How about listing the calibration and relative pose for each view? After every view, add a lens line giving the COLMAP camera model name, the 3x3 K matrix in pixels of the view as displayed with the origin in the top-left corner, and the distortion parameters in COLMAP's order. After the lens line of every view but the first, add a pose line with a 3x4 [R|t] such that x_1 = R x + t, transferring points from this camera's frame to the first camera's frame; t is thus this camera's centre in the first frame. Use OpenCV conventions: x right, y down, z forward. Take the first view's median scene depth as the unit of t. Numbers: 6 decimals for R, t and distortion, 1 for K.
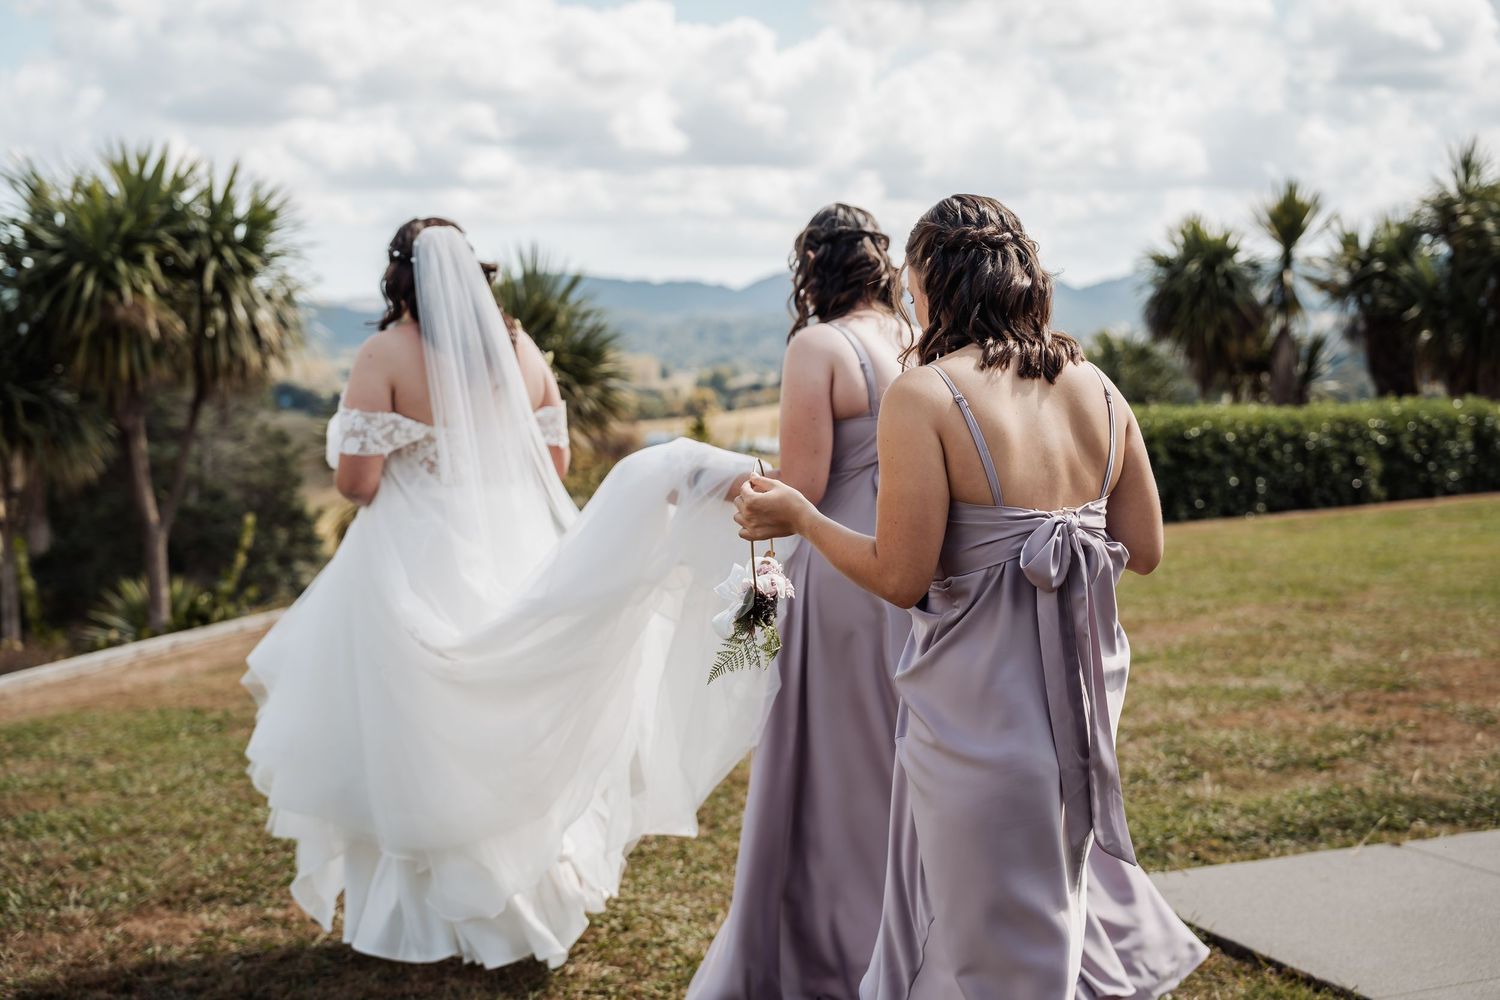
lens RADIAL K [[2076.4, 0, 752.5], [0, 2076.4, 494.1], [0, 0, 1]] dist [0.135475, 0.000000]
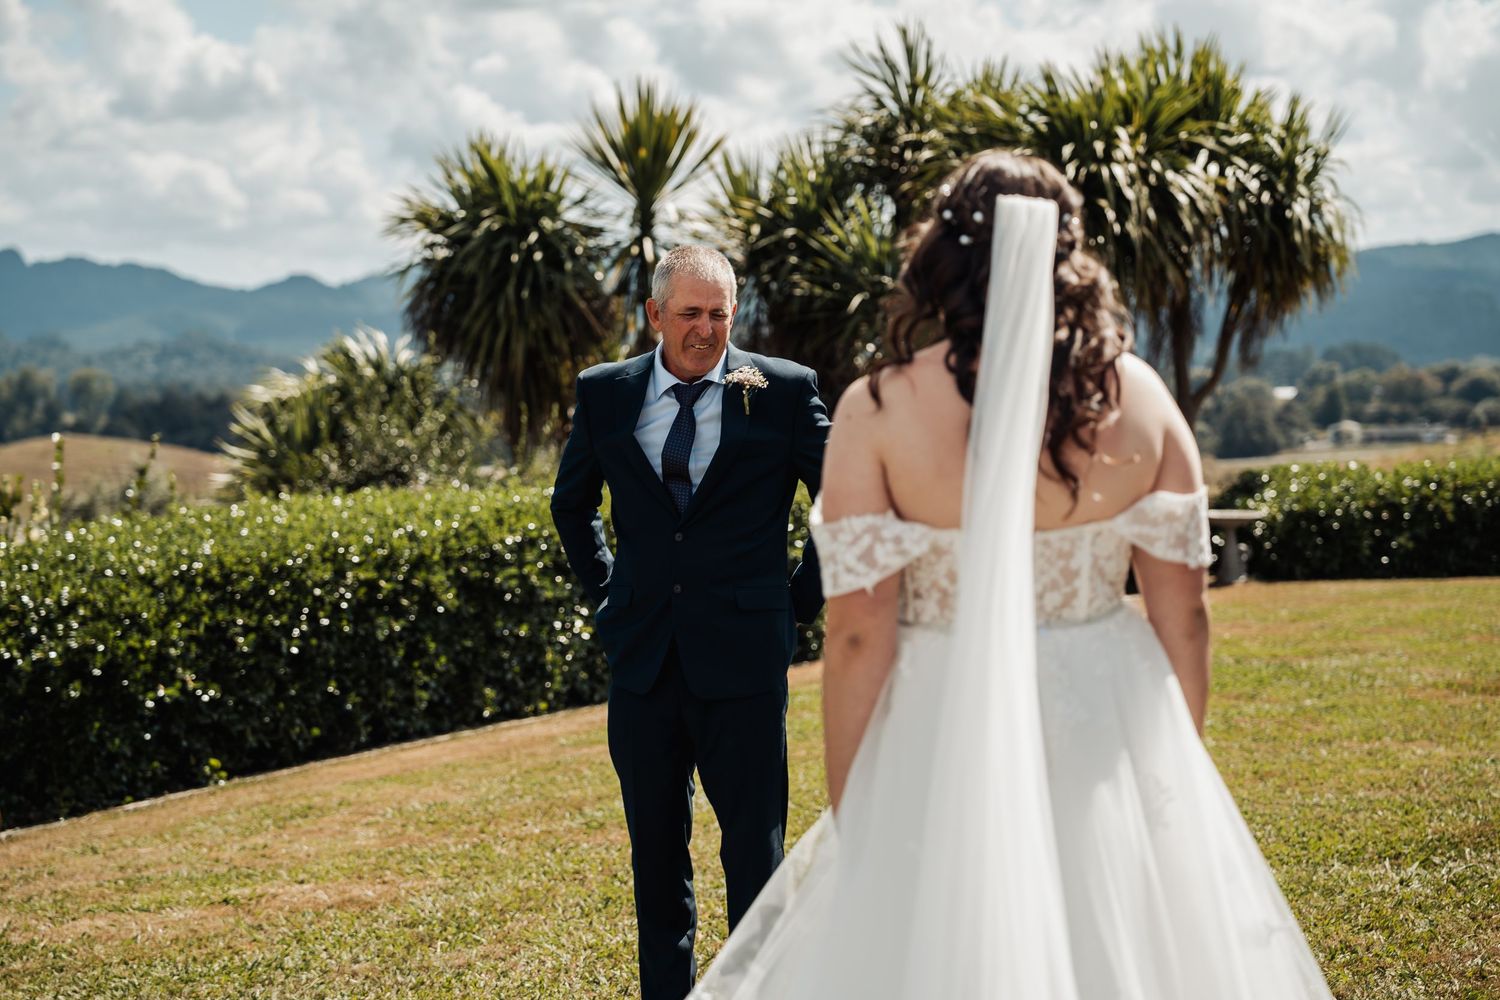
lens RADIAL K [[2685.0, 0, 751.0], [0, 2685.0, 489.7], [0, 0, 1]] dist [0.180417, 0.000000]
pose [[0.952957, -0.032436, 0.301364, 0.056805], [0.040228, 0.998997, -0.019686, -0.021376], [-0.300423, 0.030883, 0.953306, 0.286586]]
